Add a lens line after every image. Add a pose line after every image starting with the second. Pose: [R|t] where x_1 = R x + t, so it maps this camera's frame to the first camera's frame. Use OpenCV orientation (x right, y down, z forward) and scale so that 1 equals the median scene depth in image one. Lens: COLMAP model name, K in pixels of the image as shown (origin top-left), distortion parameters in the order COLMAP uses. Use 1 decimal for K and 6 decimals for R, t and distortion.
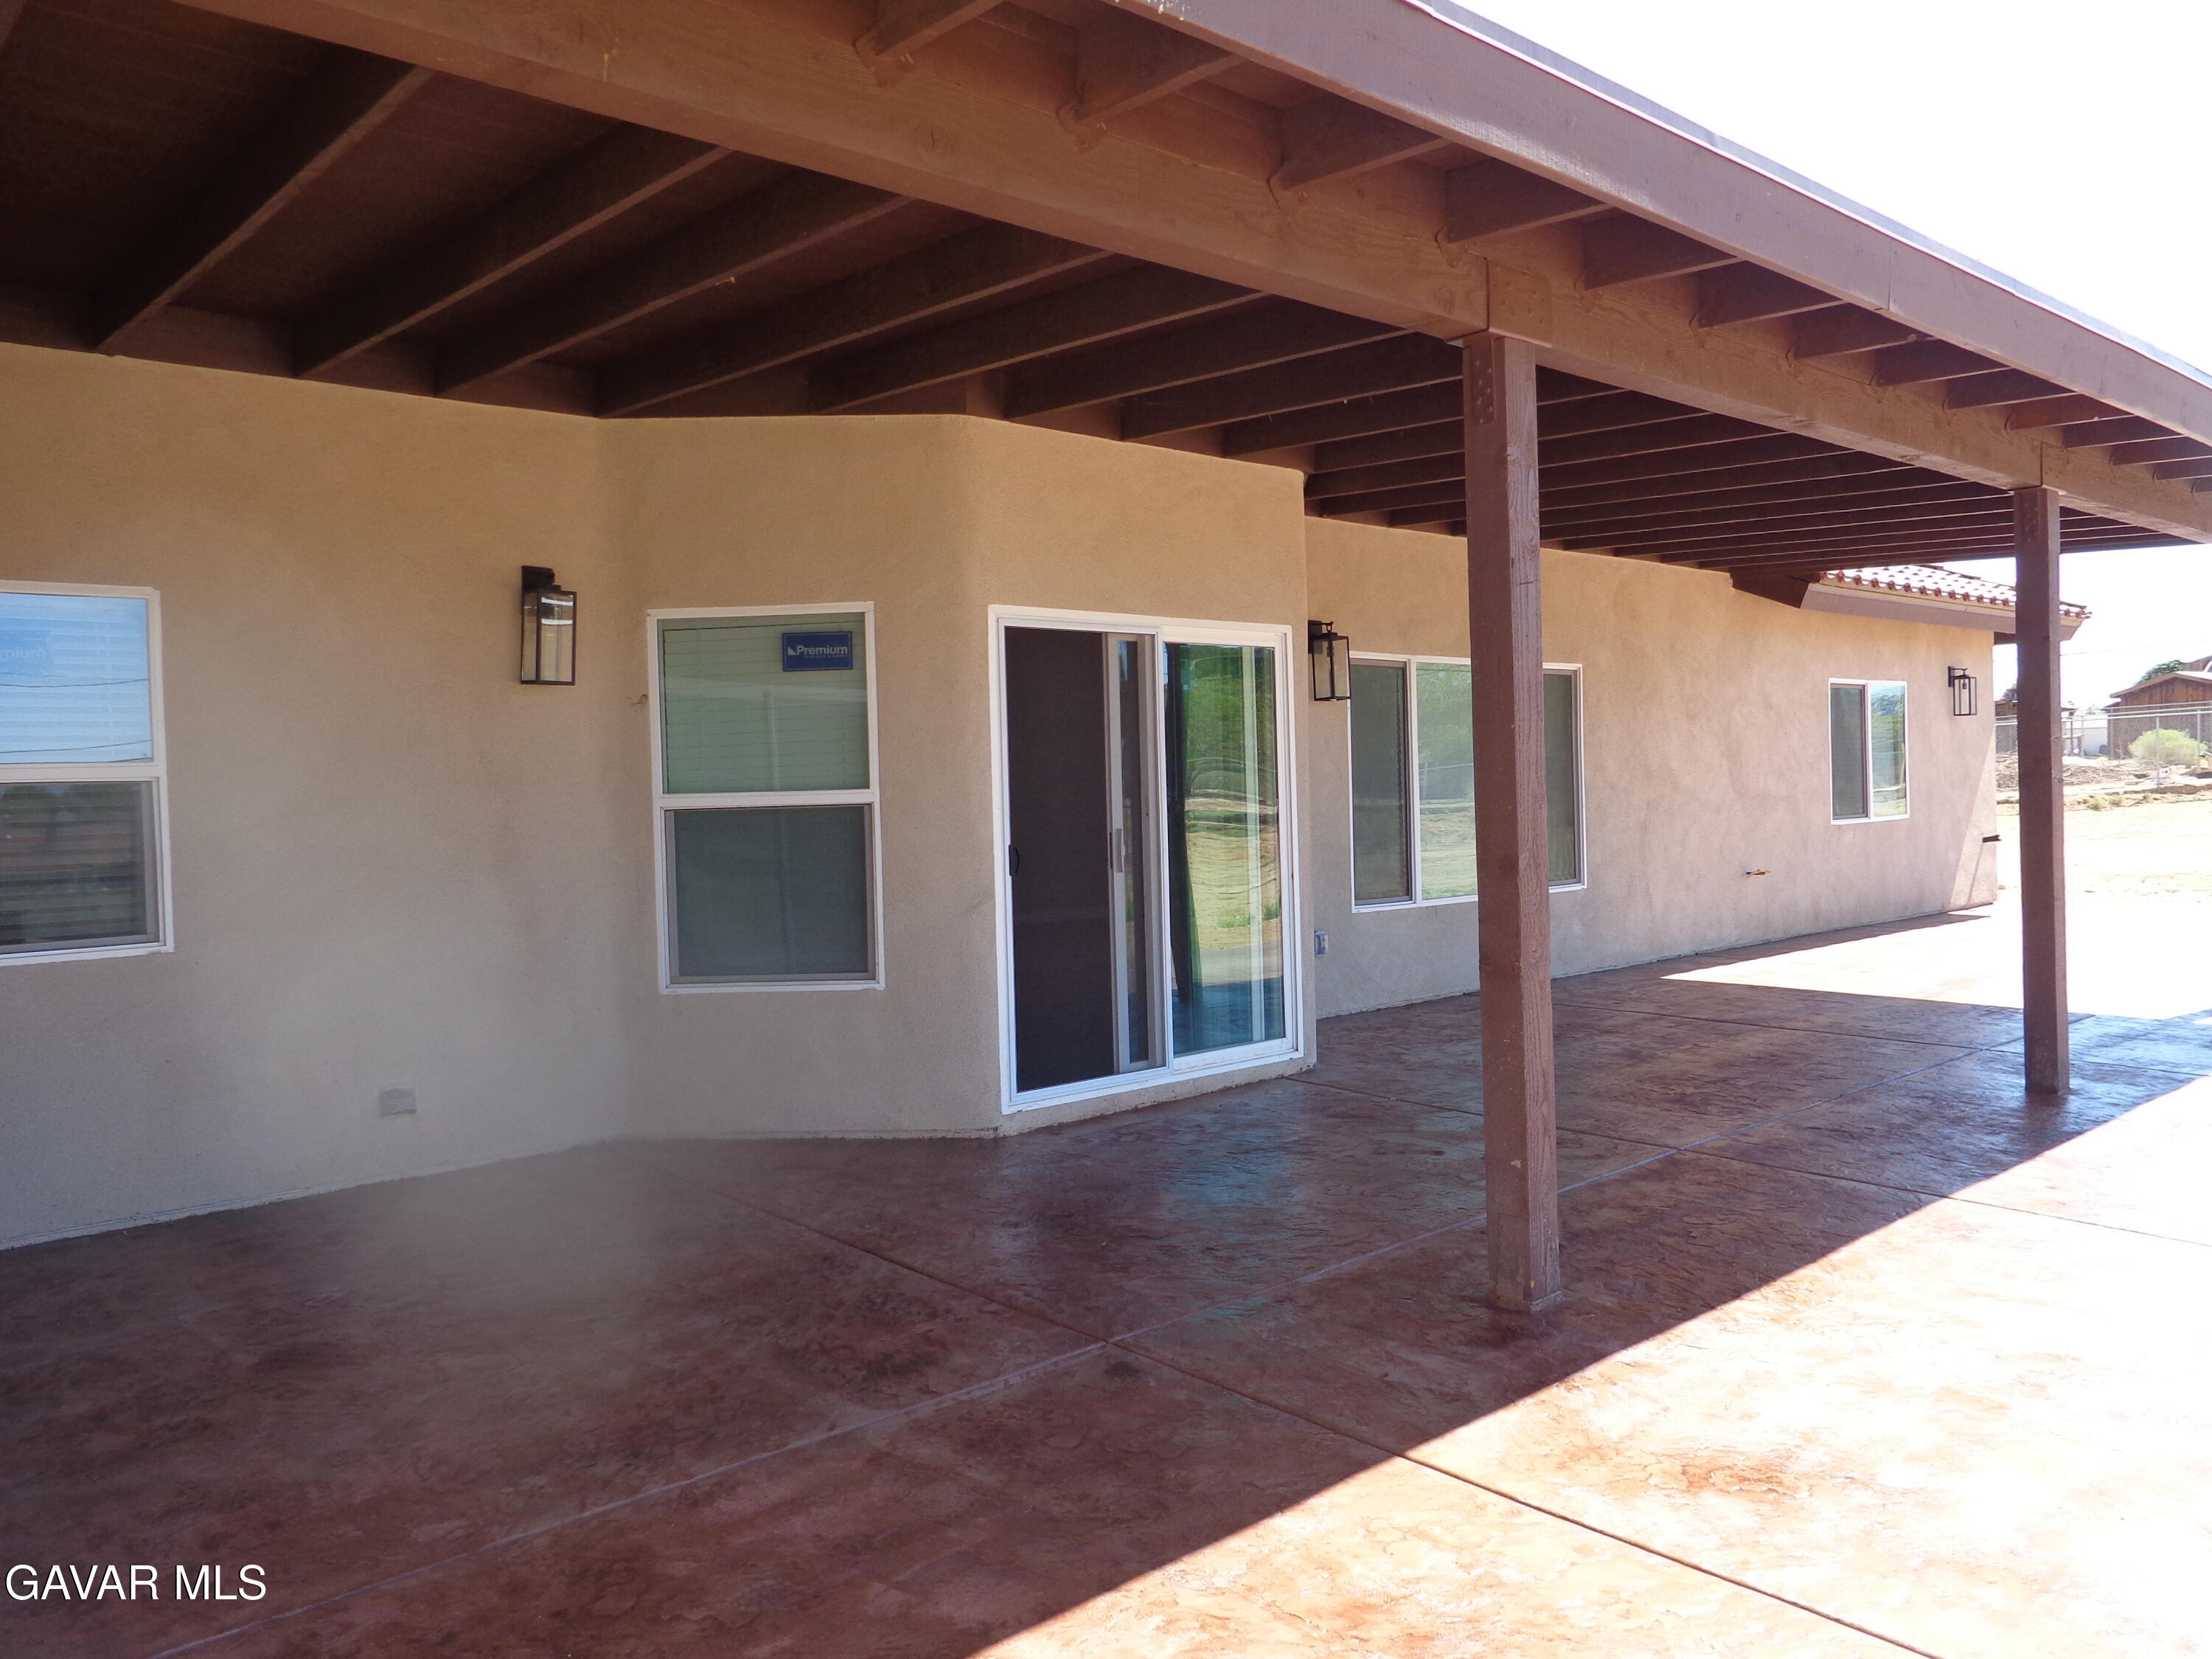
lens RADIAL K [[1653.7, 0, 1109.8], [0, 1653.7, 829.4], [0, 0, 1]] dist [0.008640, 0.001230]
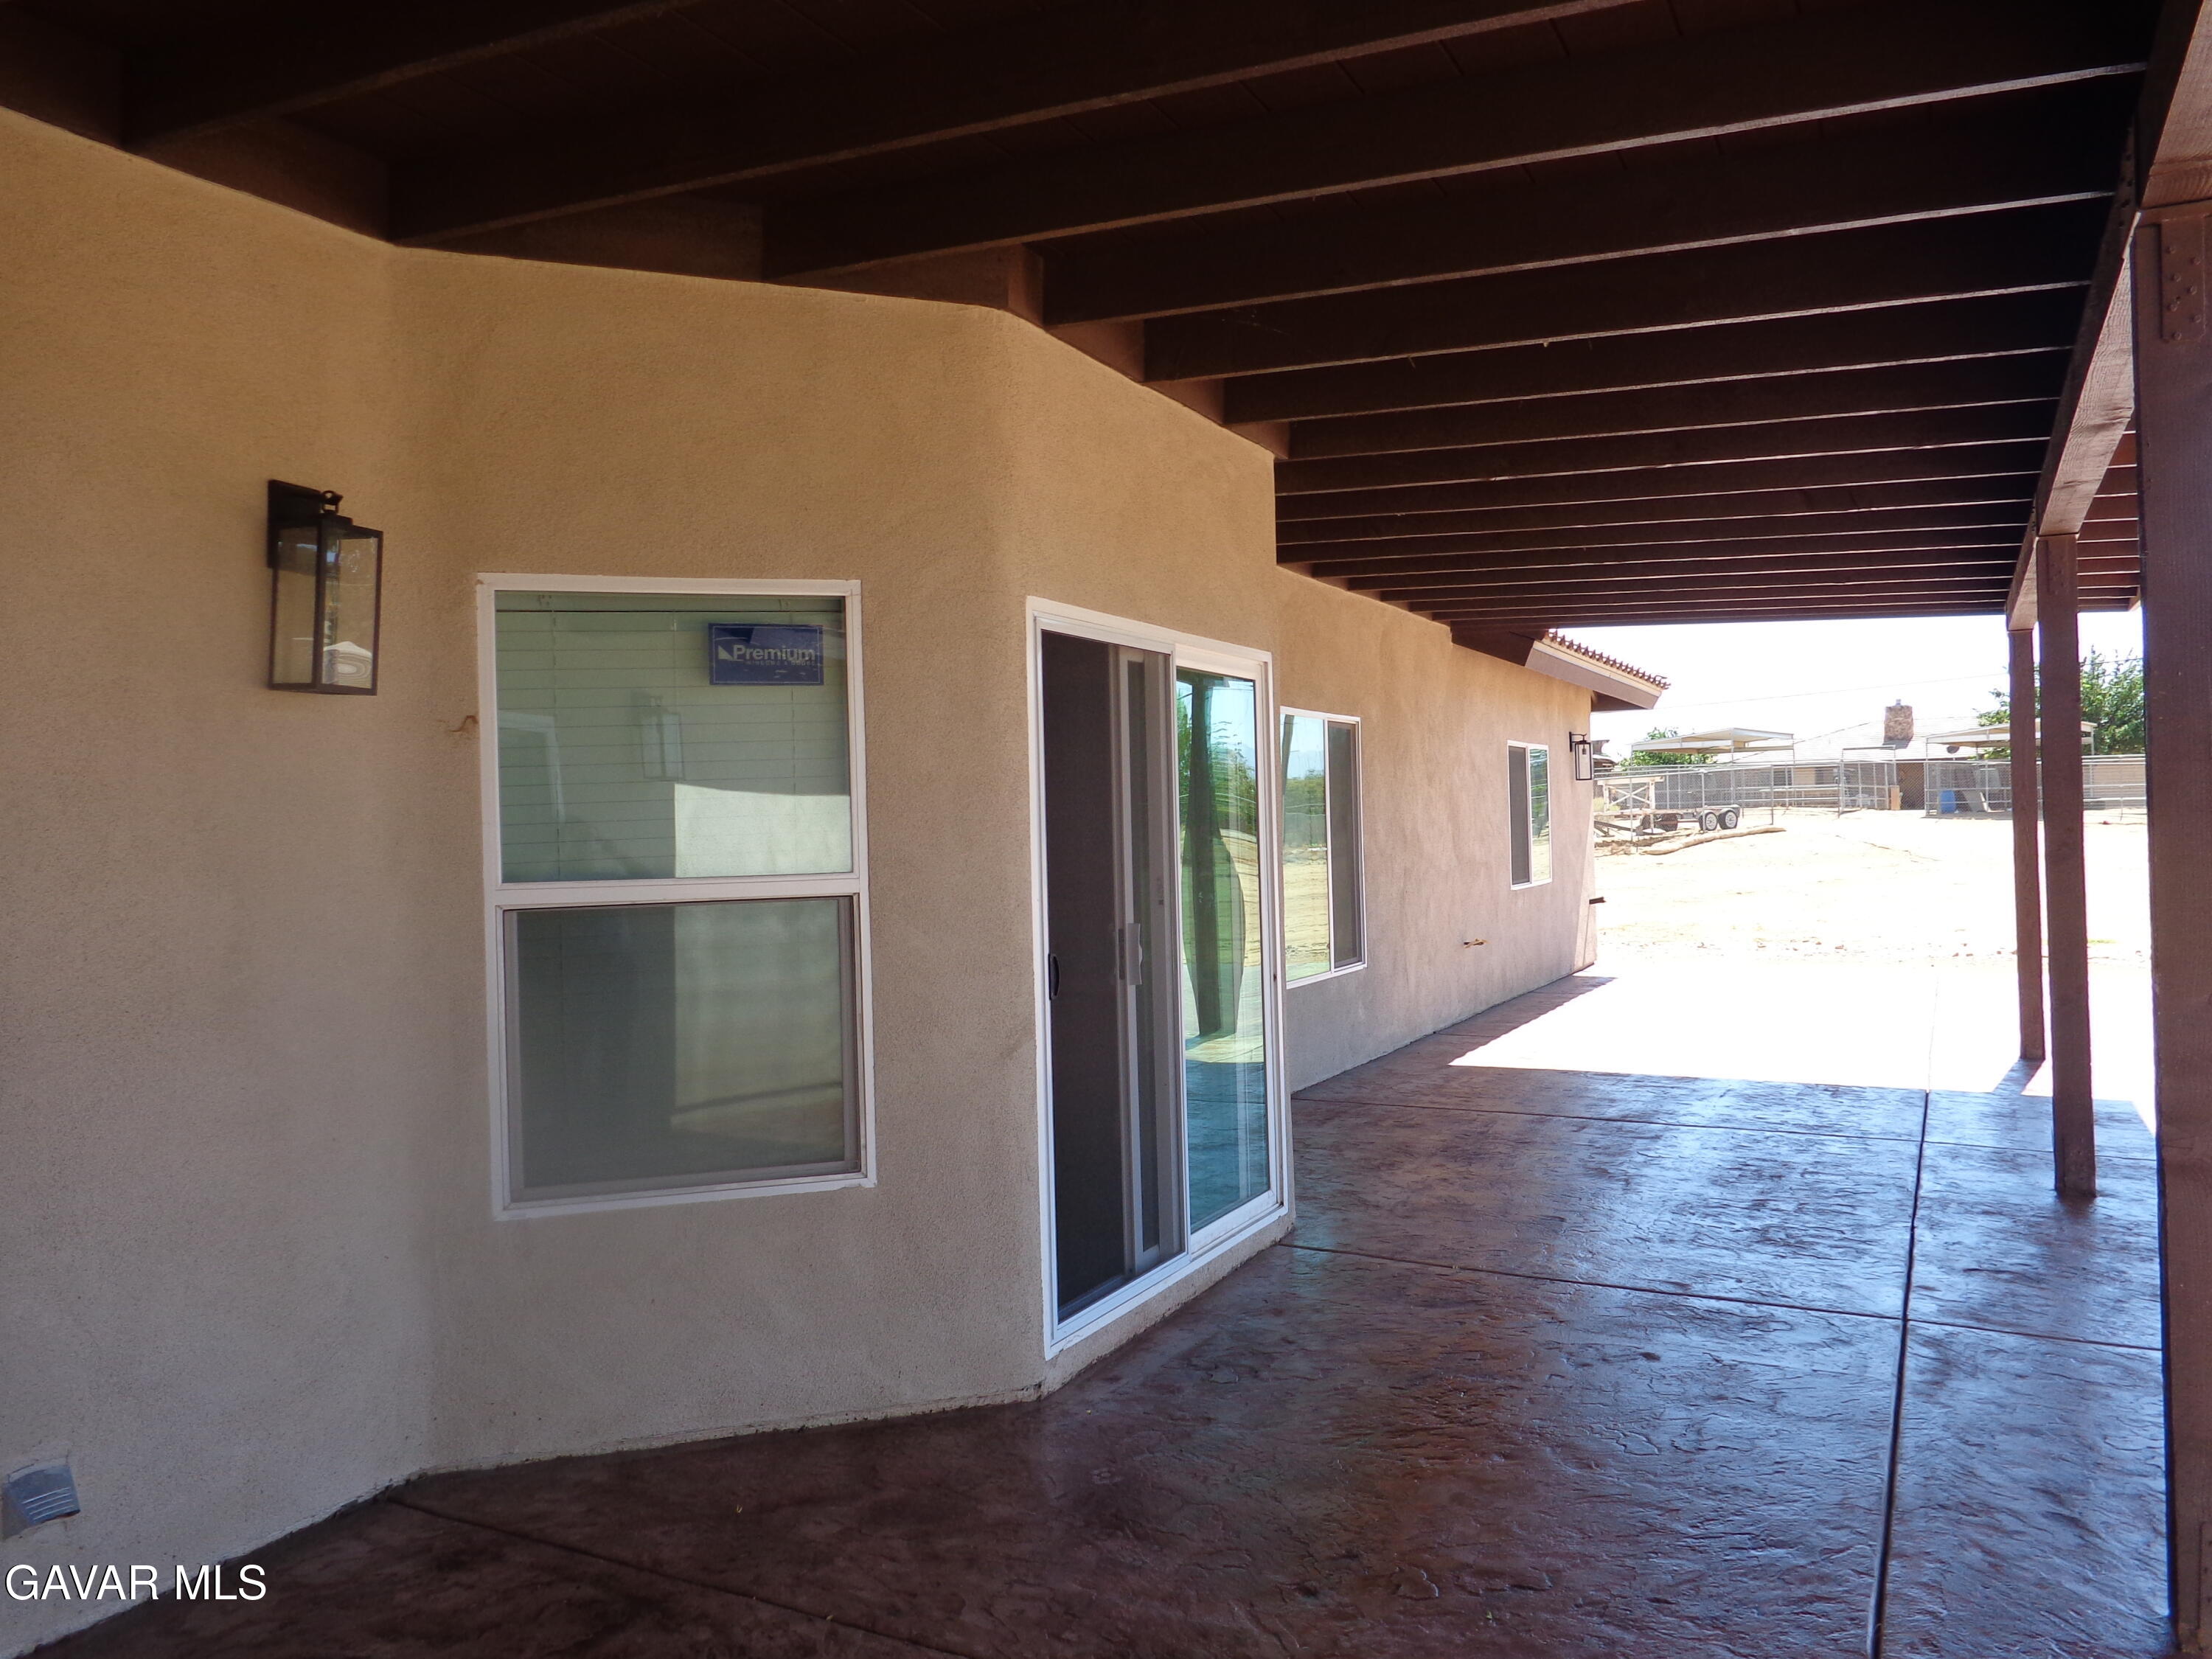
lens RADIAL K [[1653.7, 0, 1107.0], [0, 1653.7, 832.6], [0, 0, 1]] dist [0.008640, 0.001230]
pose [[0.929010, 0.002337, 0.370046, -0.287148], [0.009472, 0.999502, -0.030092, -0.019477], [-0.369932, 0.031461, 0.928526, 0.364826]]
